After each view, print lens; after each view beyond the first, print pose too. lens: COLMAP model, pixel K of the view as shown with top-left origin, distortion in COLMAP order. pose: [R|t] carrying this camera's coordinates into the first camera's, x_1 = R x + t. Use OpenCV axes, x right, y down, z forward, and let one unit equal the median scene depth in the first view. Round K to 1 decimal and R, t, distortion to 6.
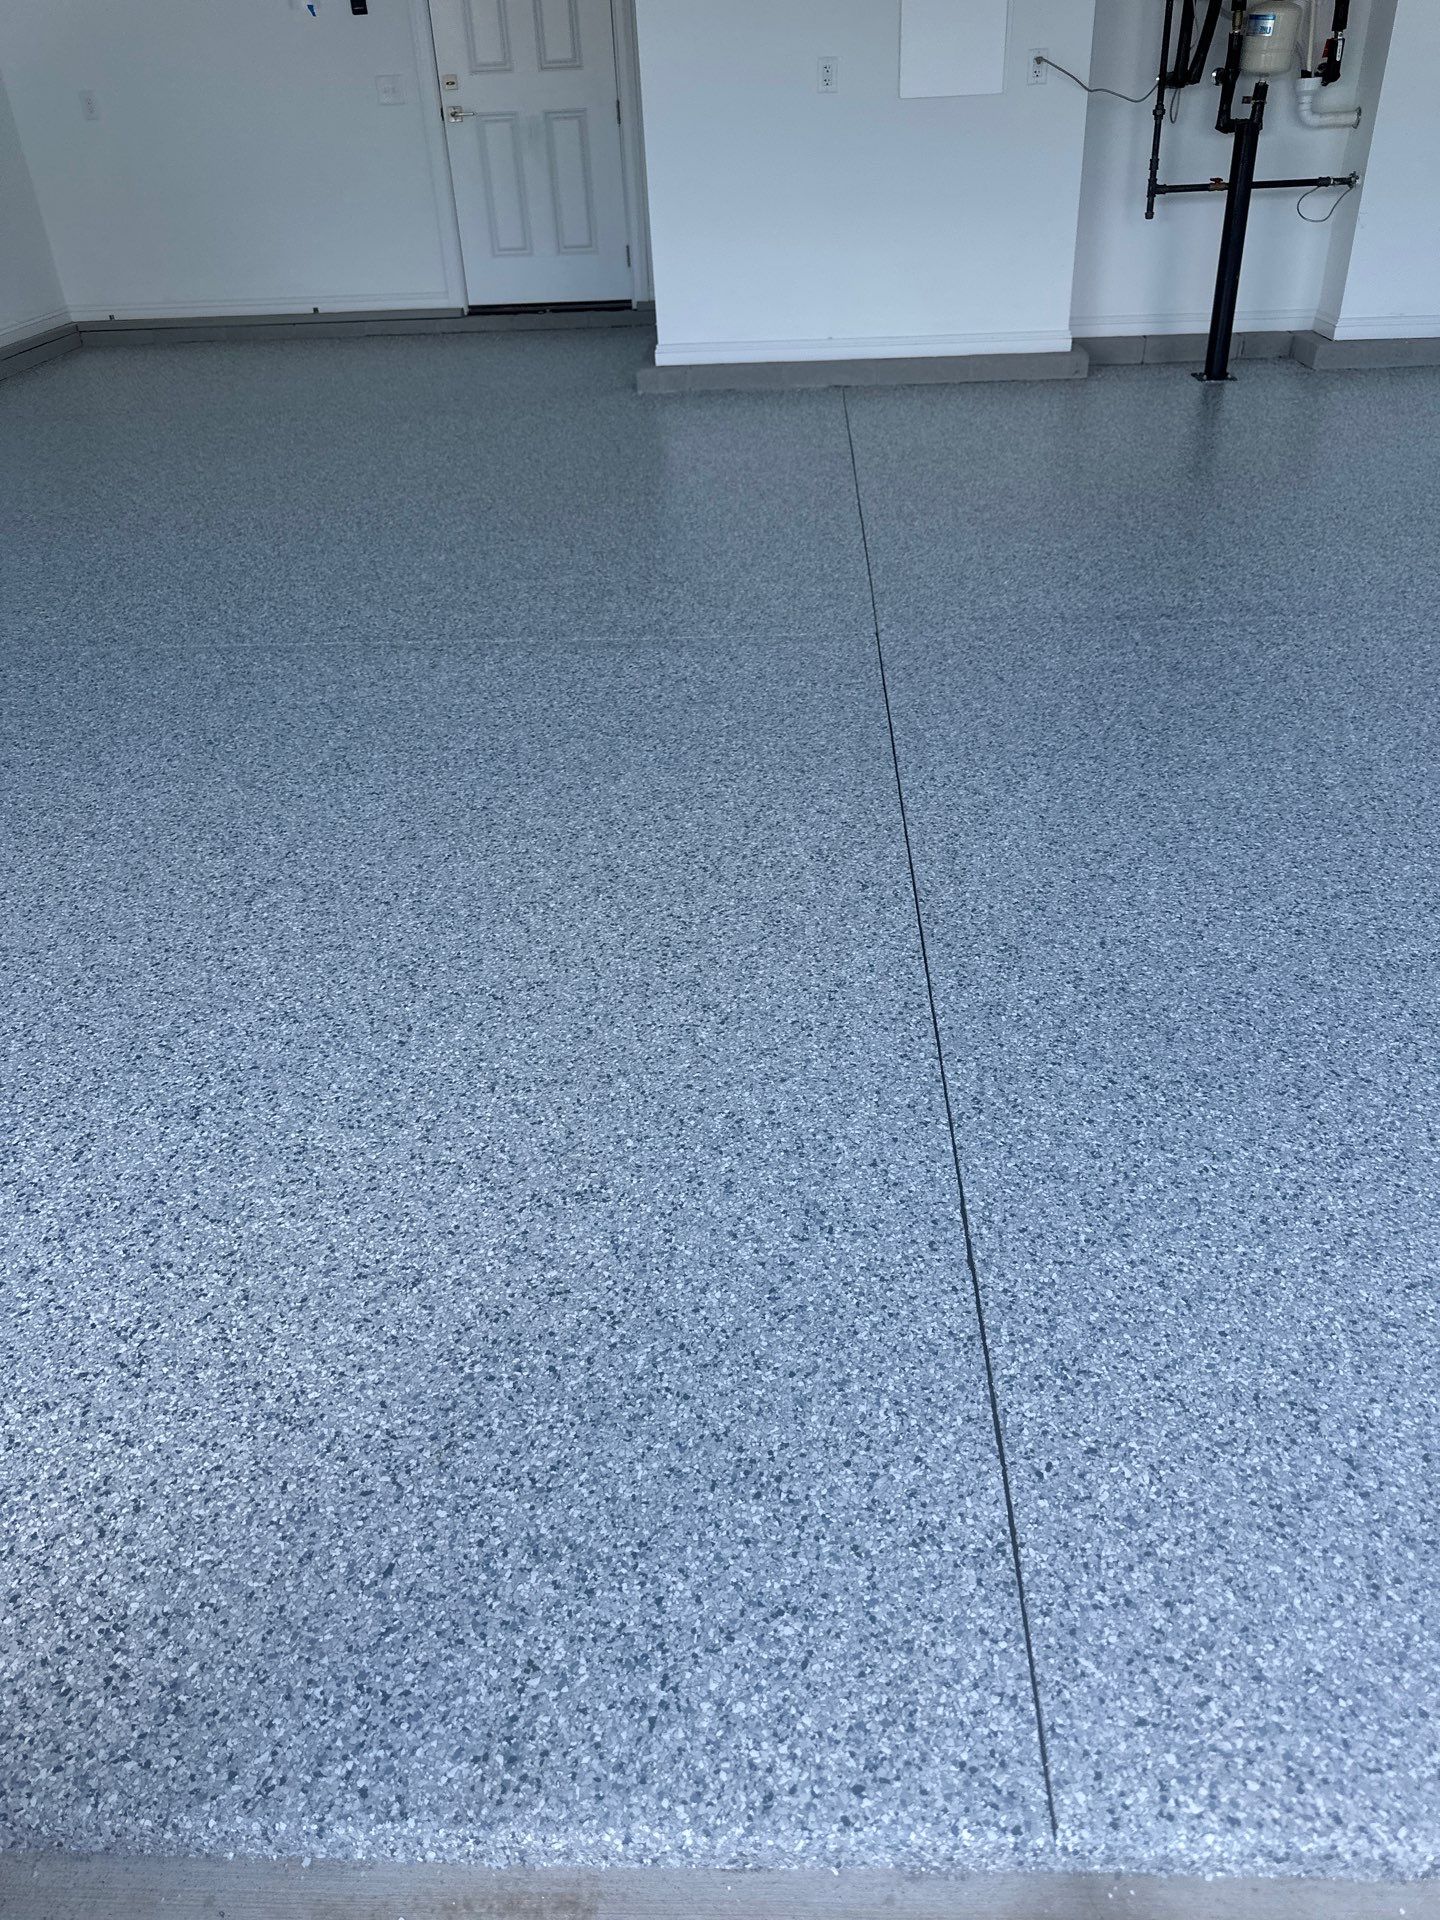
lens RADIAL K [[1361.3, 0, 730.5], [0, 1361.3, 930.1], [0, 0, 1]] dist [0.066160, -0.073936]
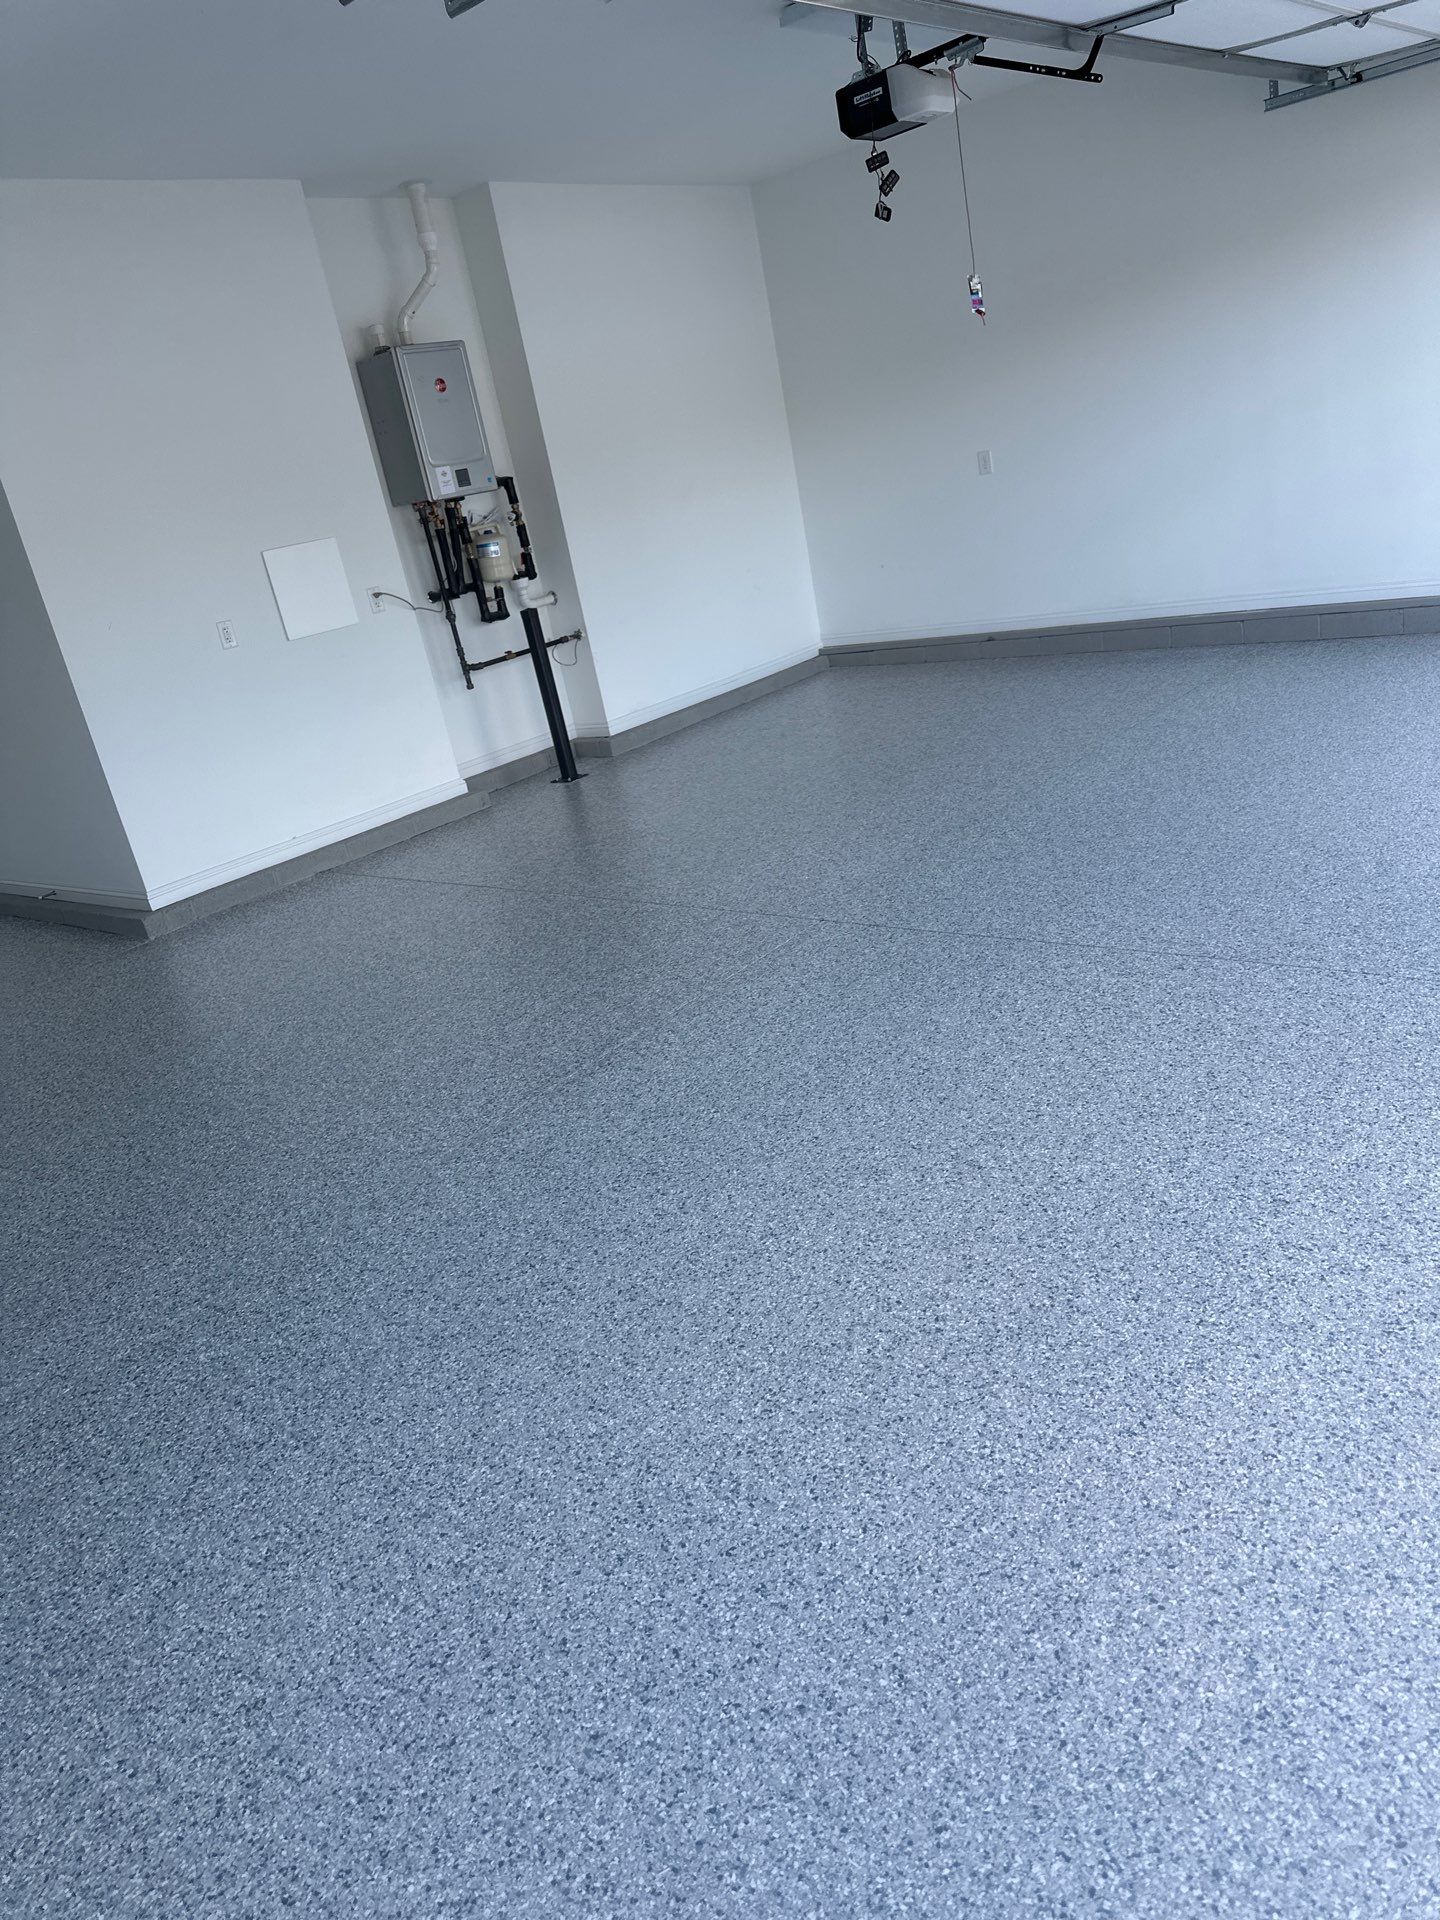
lens RADIAL K [[1361.3, 0, 712.3], [0, 1361.3, 933.5], [0, 0, 1]] dist [0.066160, -0.073936]
pose [[0.611169, -0.329225, 0.719780, -0.572269], [0.549447, 0.831047, -0.086421, -0.096405], [-0.569719, 0.448299, 0.688802, 0.102771]]
